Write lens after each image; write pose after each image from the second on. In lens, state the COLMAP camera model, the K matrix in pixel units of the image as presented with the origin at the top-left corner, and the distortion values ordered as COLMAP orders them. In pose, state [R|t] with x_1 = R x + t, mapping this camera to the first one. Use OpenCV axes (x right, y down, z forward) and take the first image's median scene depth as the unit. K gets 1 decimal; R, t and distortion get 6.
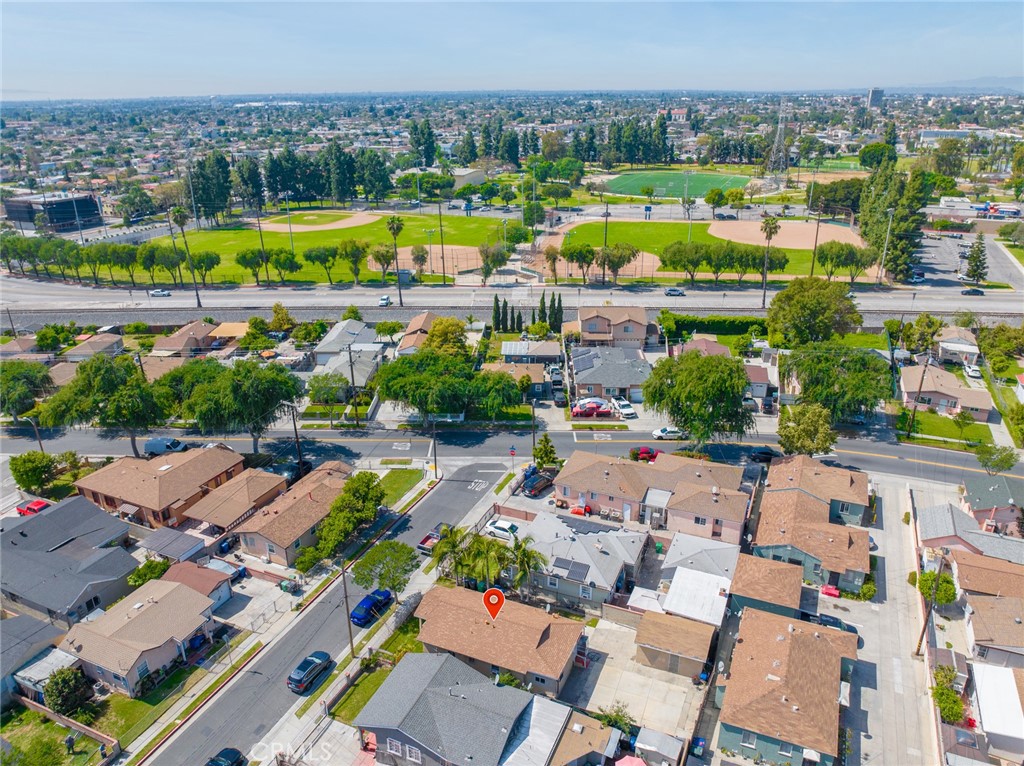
lens RADIAL K [[723.5, 0, 512.0], [0, 723.5, 383.0], [0, 0, 1]] dist [-0.036312, 0.000446]
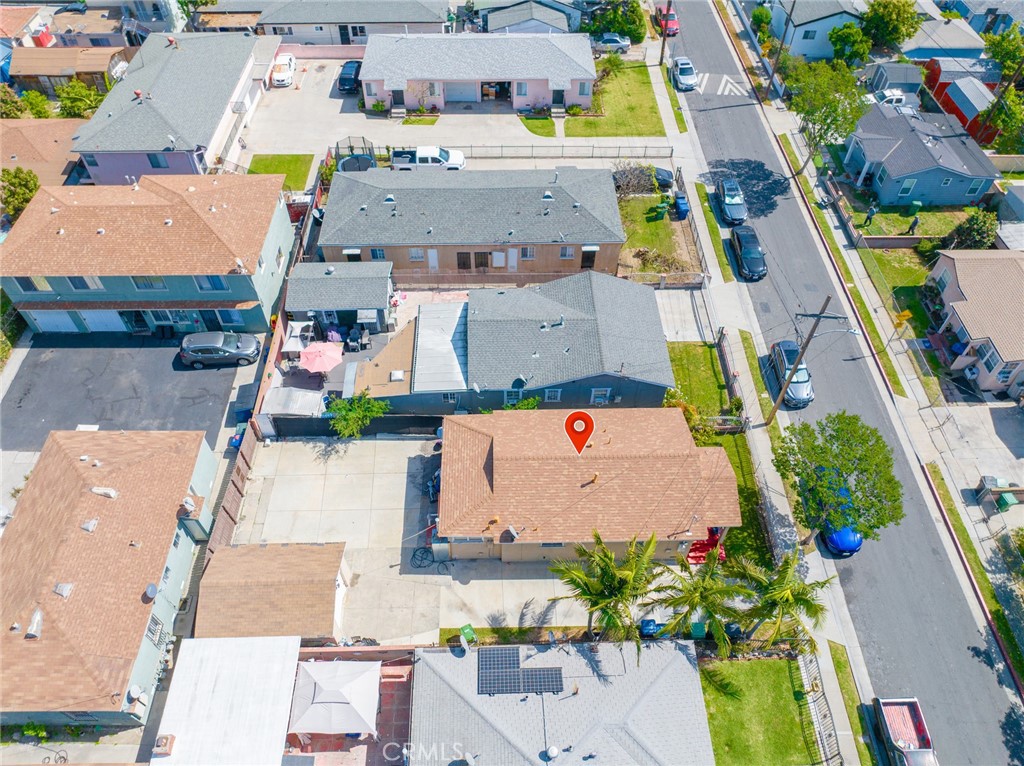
lens RADIAL K [[717.2, 0, 512.0], [0, 717.2, 383.0], [0, 0, 1]] dist [-0.035973, -0.005050]
pose [[-0.909702, 0.320221, -0.264390, 0.137302], [-0.160567, 0.315917, 0.935102, -0.183446], [0.382964, 0.893116, -0.235973, 0.918347]]
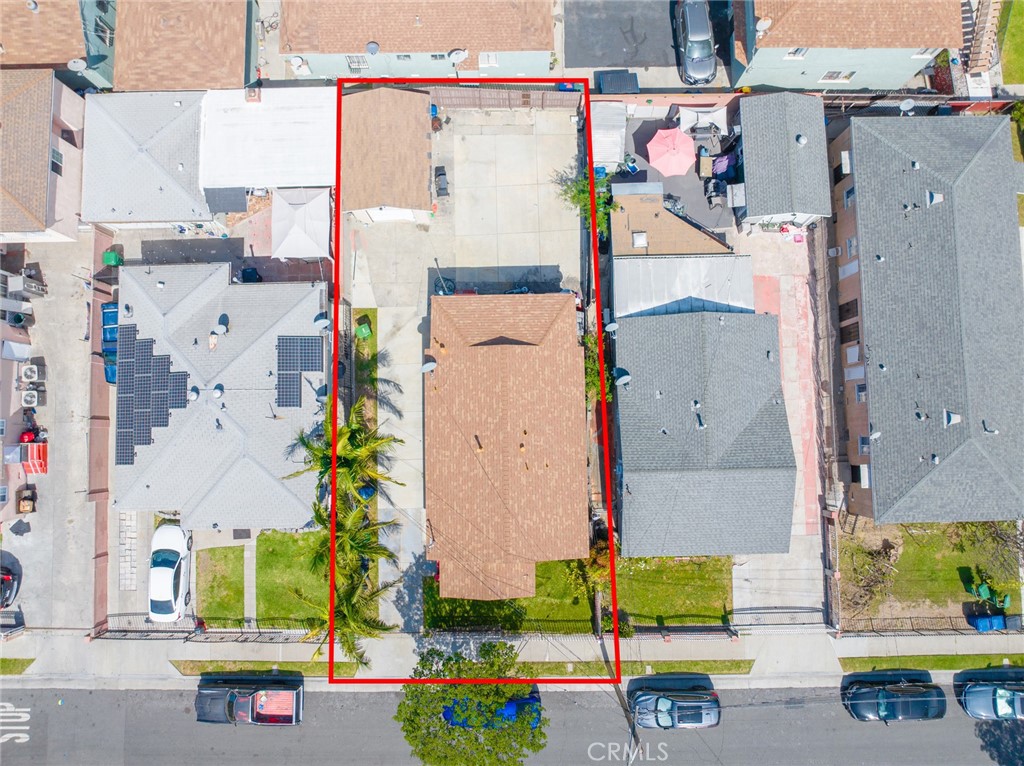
lens RADIAL K [[723.5, 0, 512.0], [0, 723.5, 383.0], [0, 0, 1]] dist [-0.036312, 0.000446]
pose [[-0.409781, -0.909037, 0.075709, -0.024134], [0.352255, -0.081138, 0.932380, -0.150648], [-0.841425, 0.408740, 0.353462, 0.682986]]
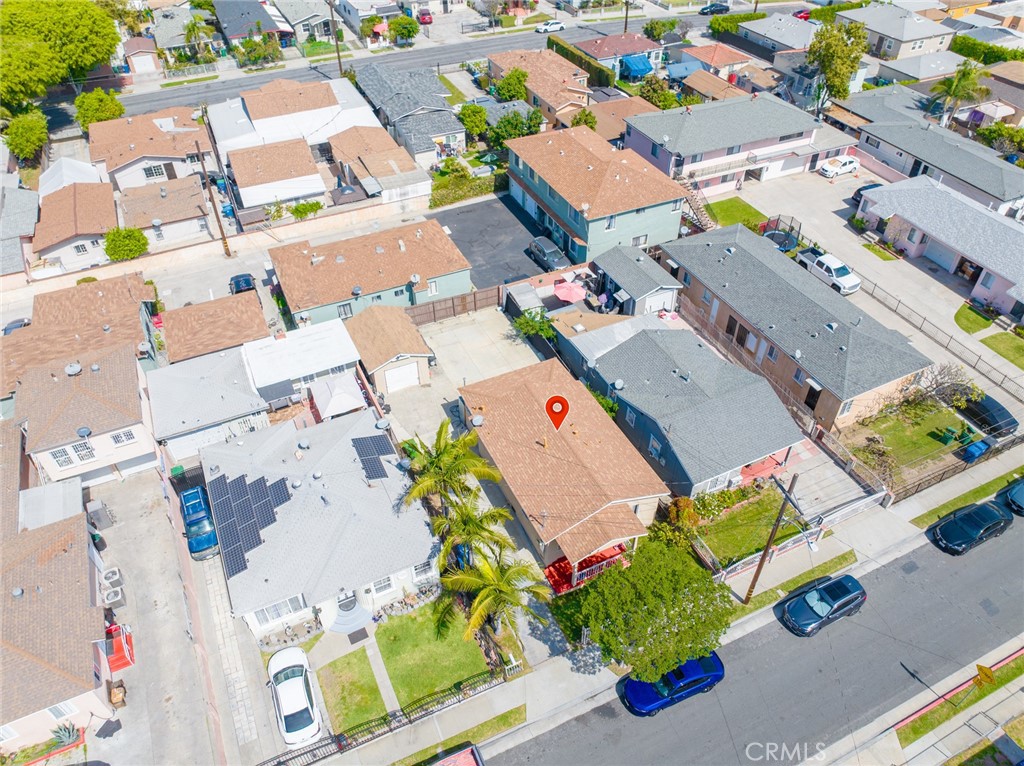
lens RADIAL K [[717.2, 0, 512.0], [0, 717.2, 383.0], [0, 0, 1]] dist [-0.035973, -0.005050]
pose [[-0.750196, -0.438271, 0.495100, -0.255667], [0.259435, 0.493628, 0.830075, -0.218421], [-0.608193, 0.751166, -0.256614, 1.007070]]
